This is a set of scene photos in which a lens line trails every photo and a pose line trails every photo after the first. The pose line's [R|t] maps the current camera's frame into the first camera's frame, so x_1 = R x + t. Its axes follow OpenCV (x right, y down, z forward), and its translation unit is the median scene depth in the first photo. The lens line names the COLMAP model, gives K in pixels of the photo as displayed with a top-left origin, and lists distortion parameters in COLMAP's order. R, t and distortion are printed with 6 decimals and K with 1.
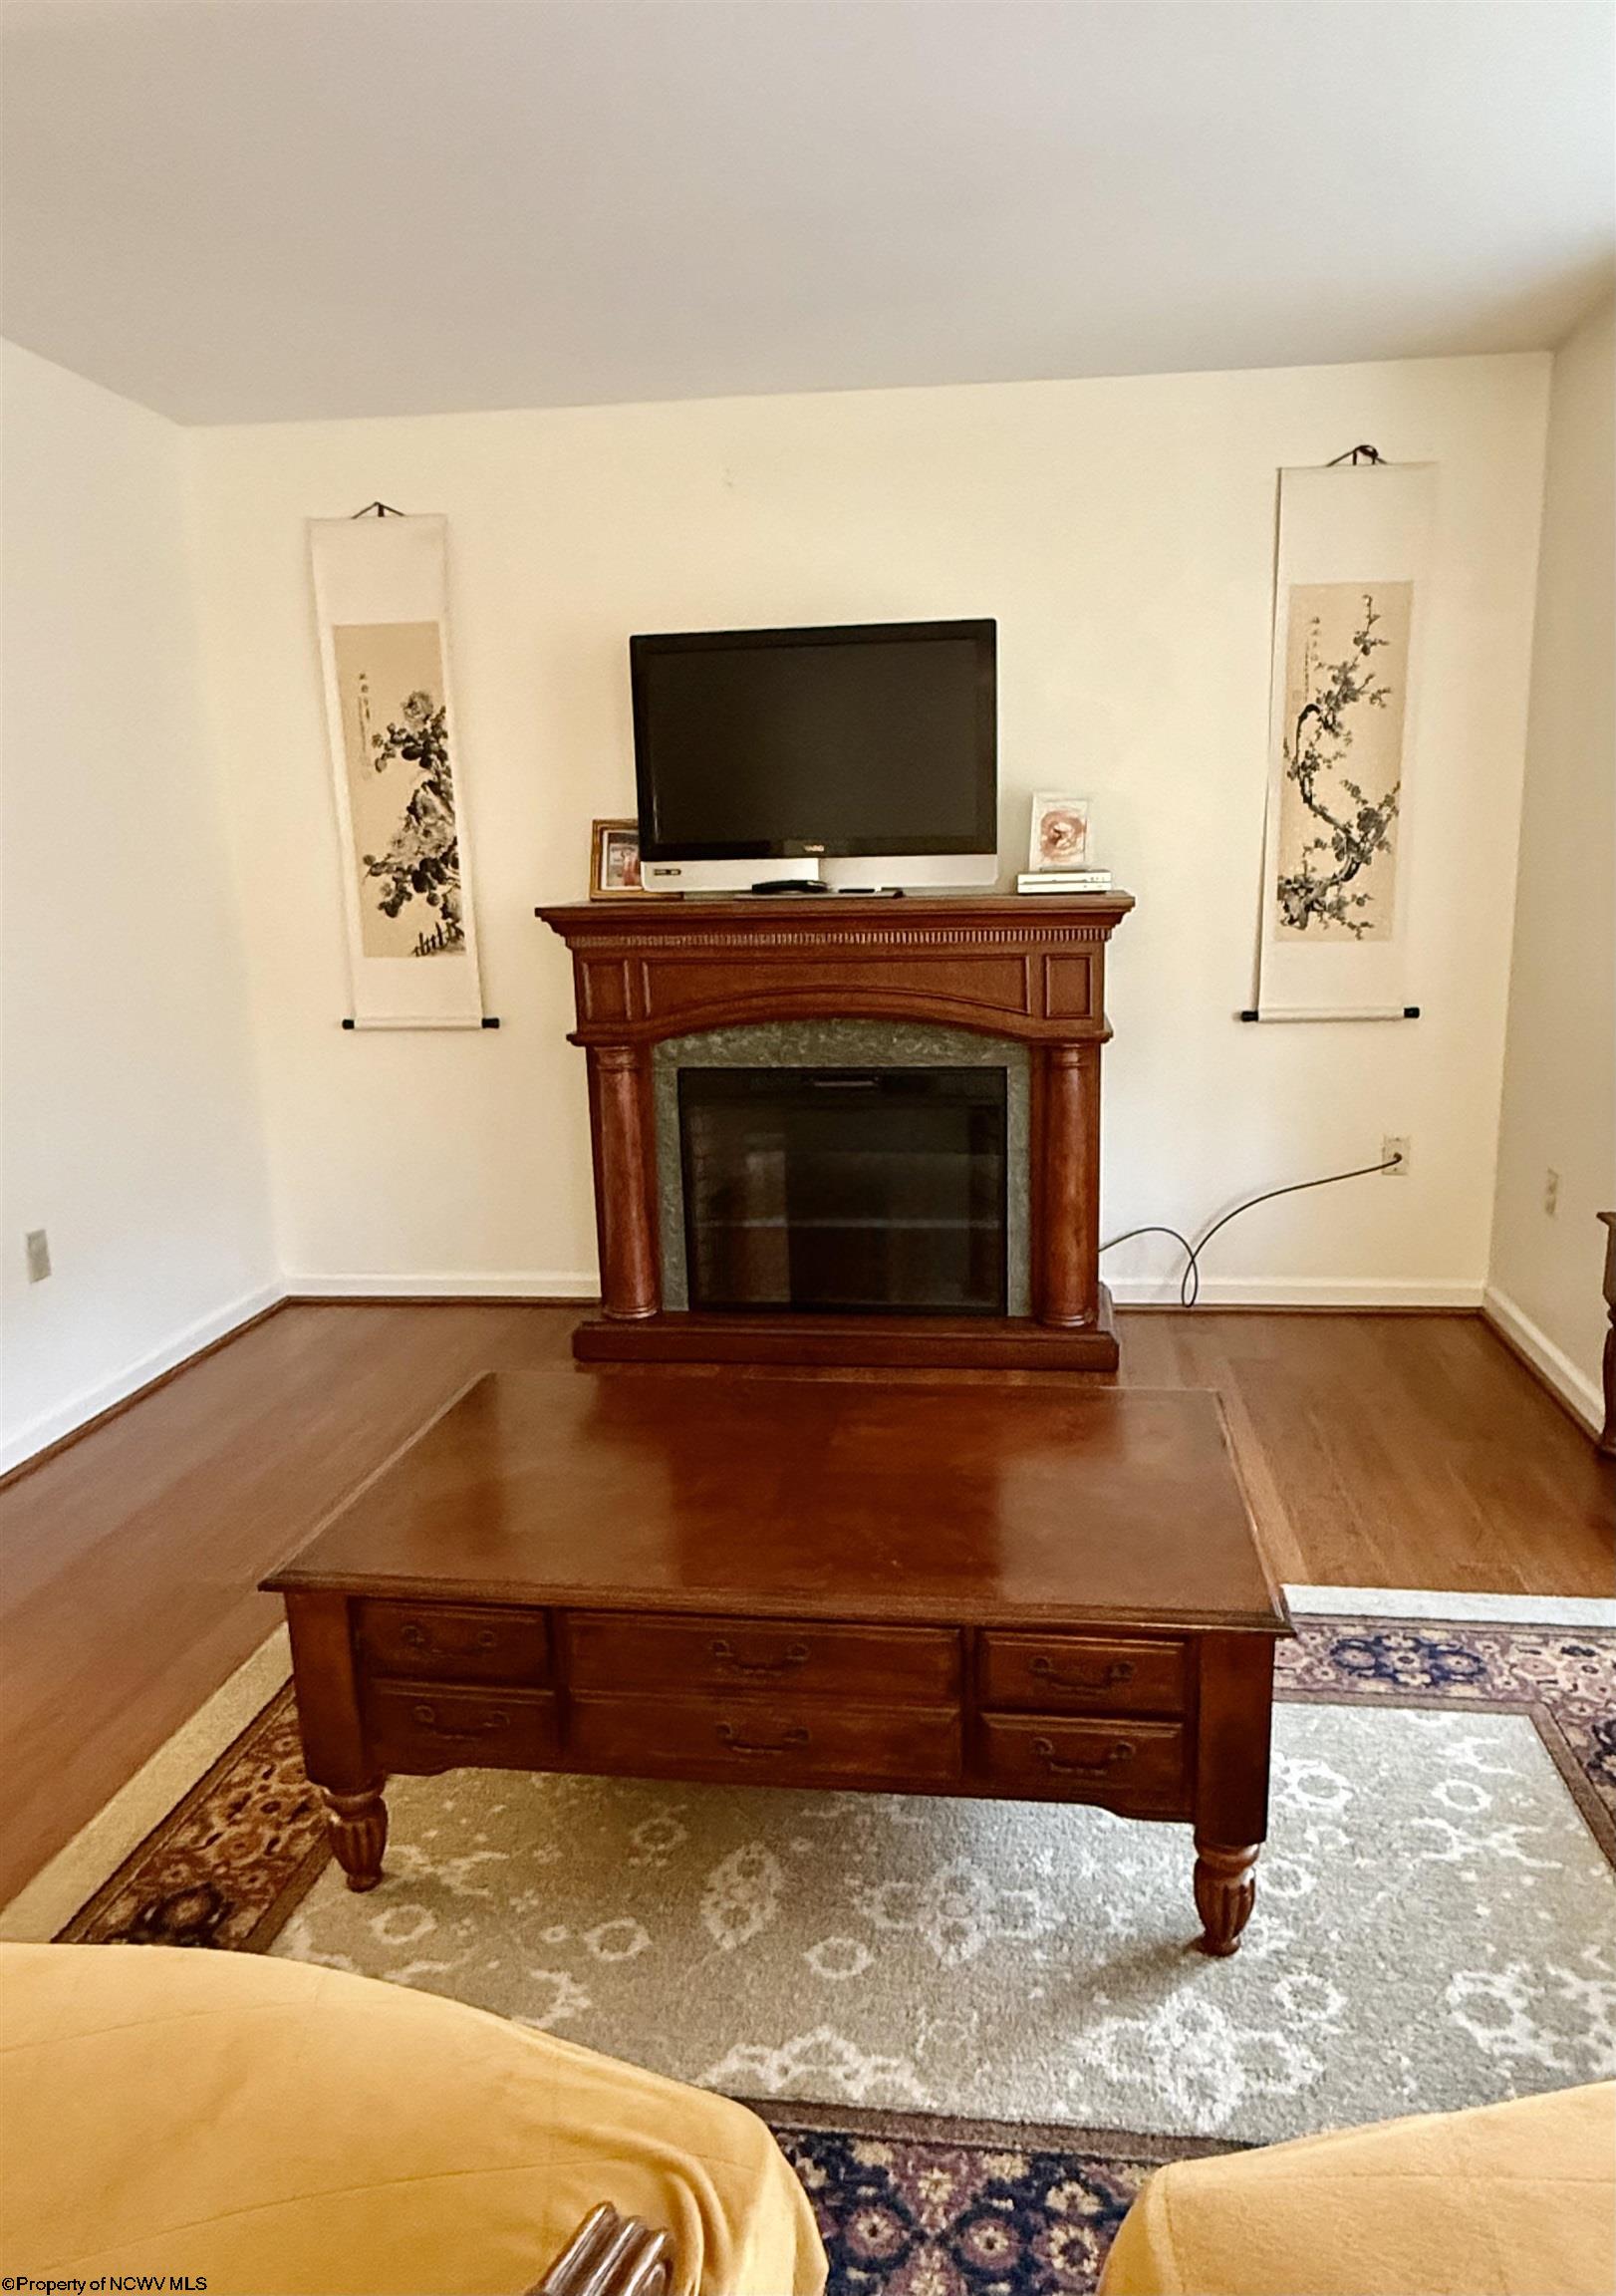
lens RADIAL K [[1445.6, 0, 814.5], [0, 1445.6, 1147.3], [0, 0, 1]] dist [0.003166, -0.000333]
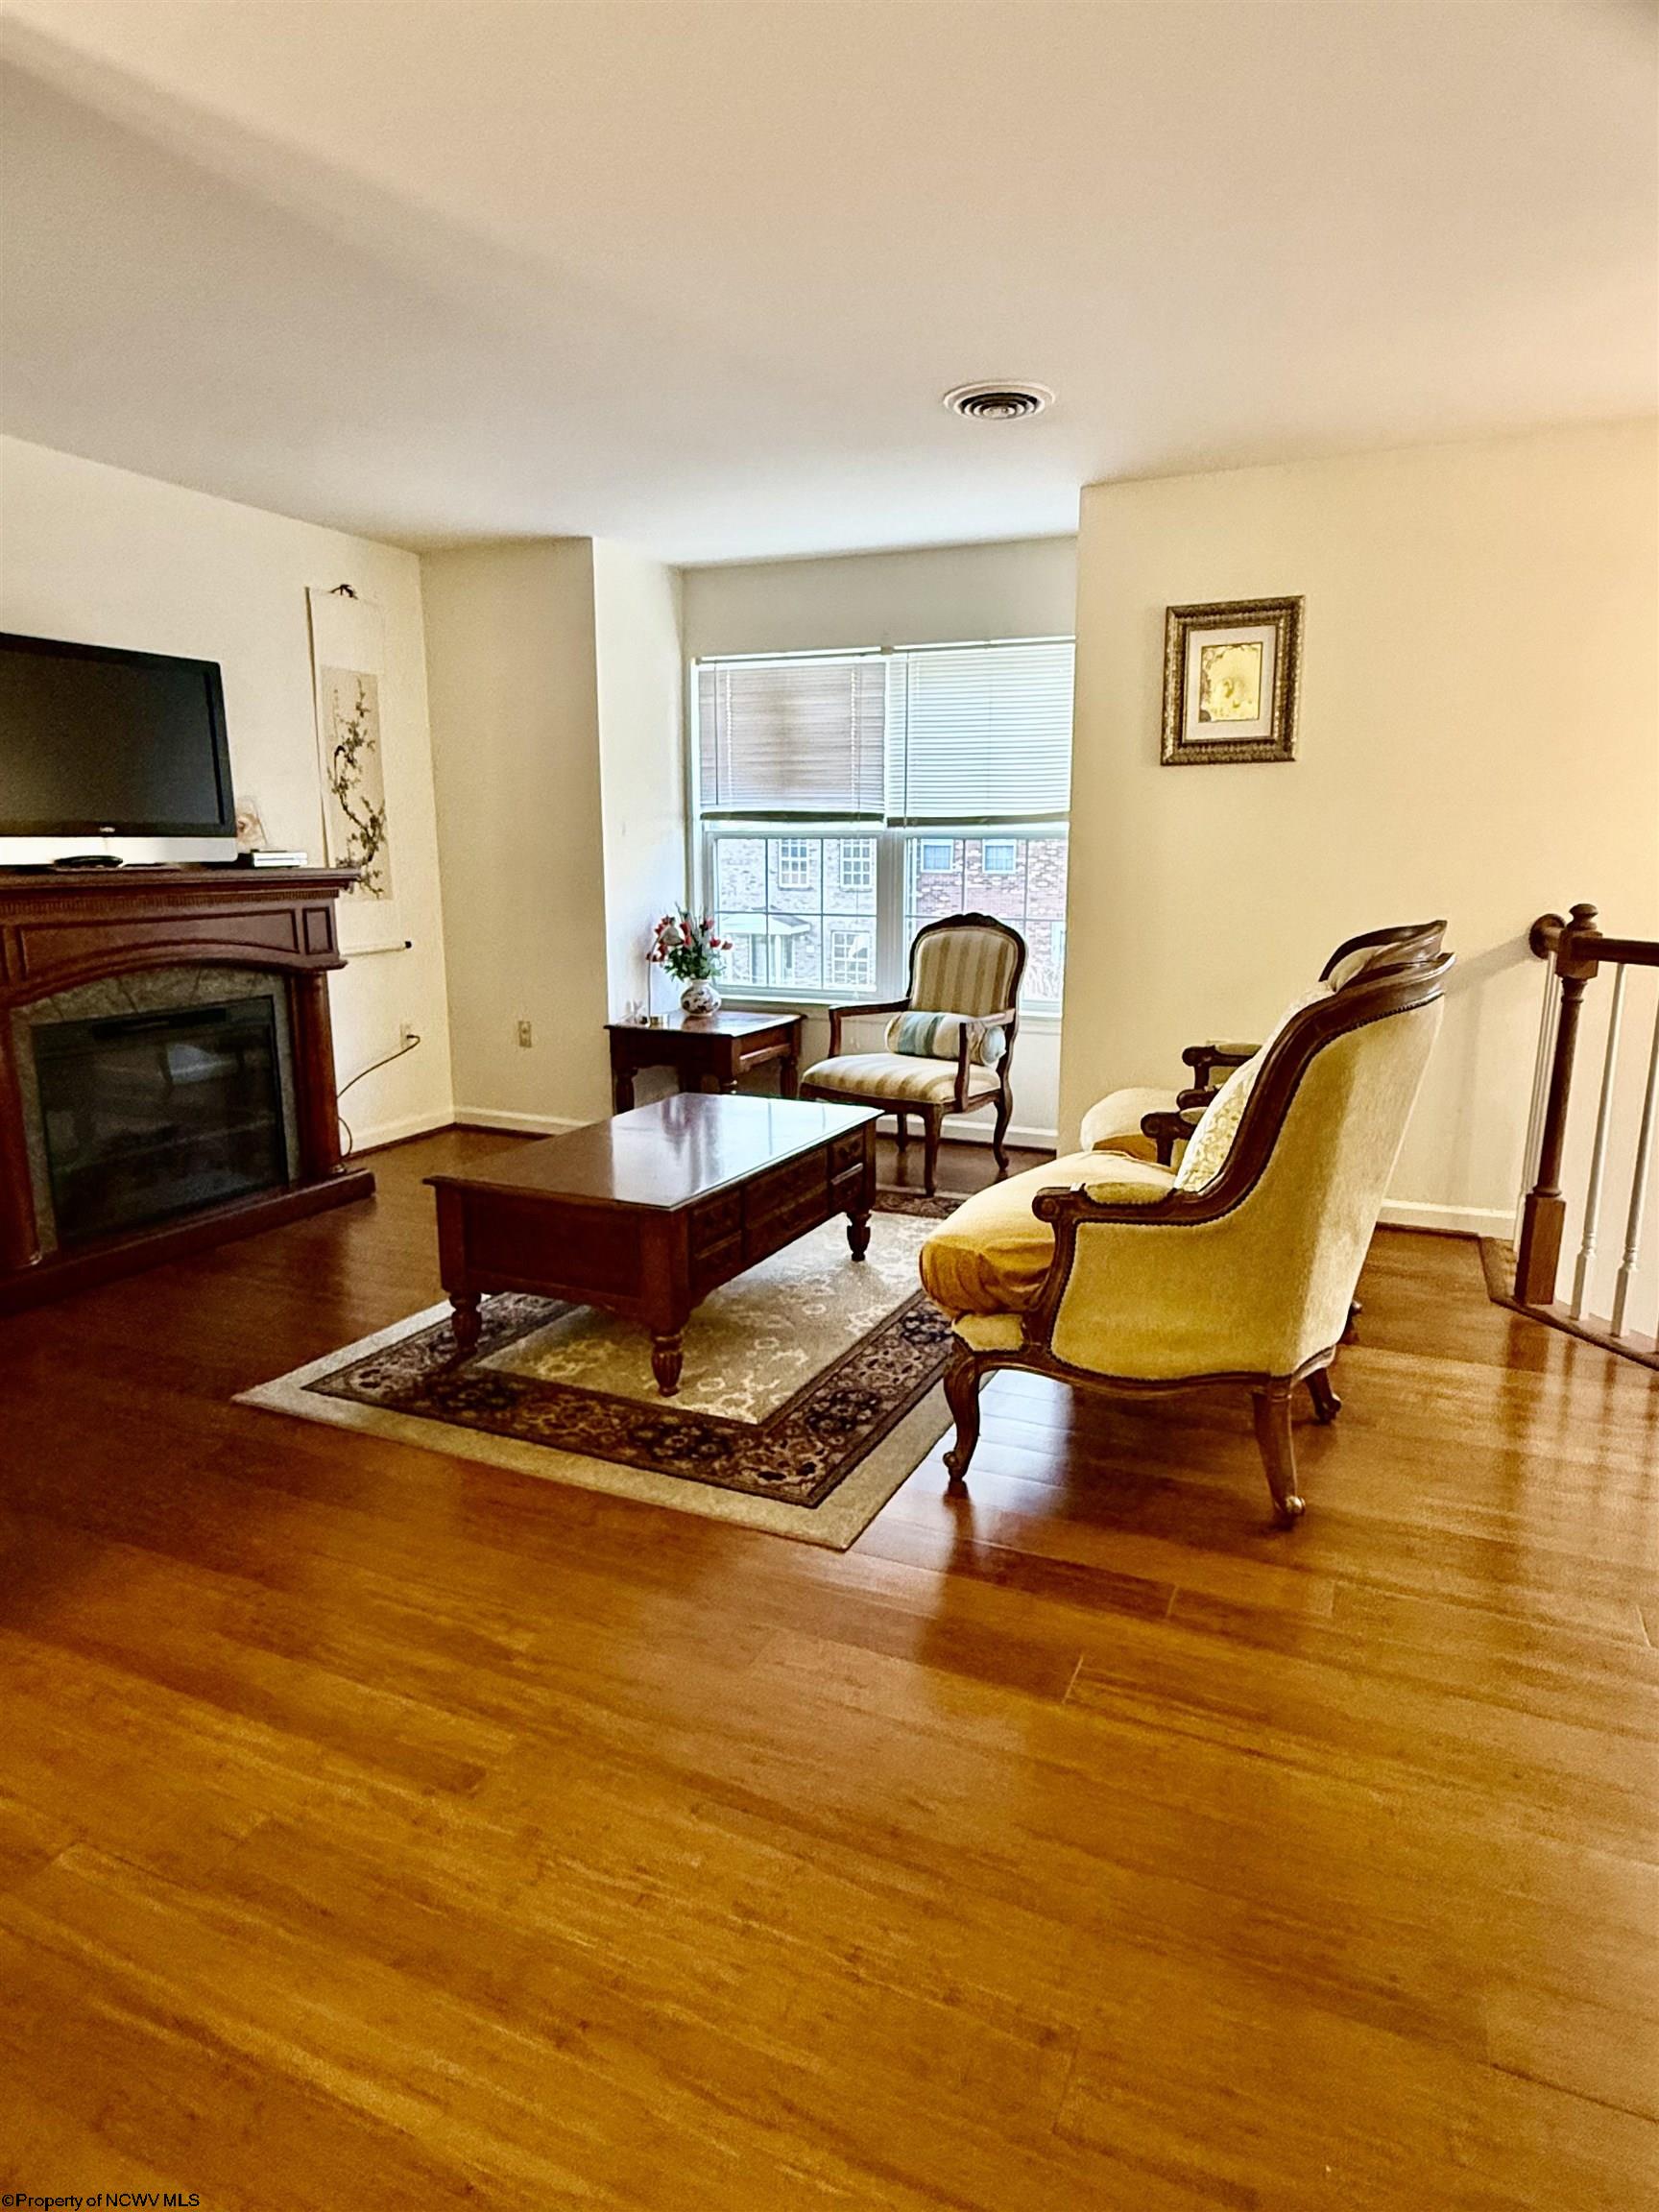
lens RADIAL K [[1324.0, 0, 833.3], [0, 1324.0, 1110.3], [0, 0, 1]] dist [0.000566, 0.000140]
pose [[0.299528, -0.169532, 0.938905, -0.882673], [0.198134, 0.973685, 0.112604, 0.014437], [-0.933288, 0.152301, 0.325236, 0.118519]]
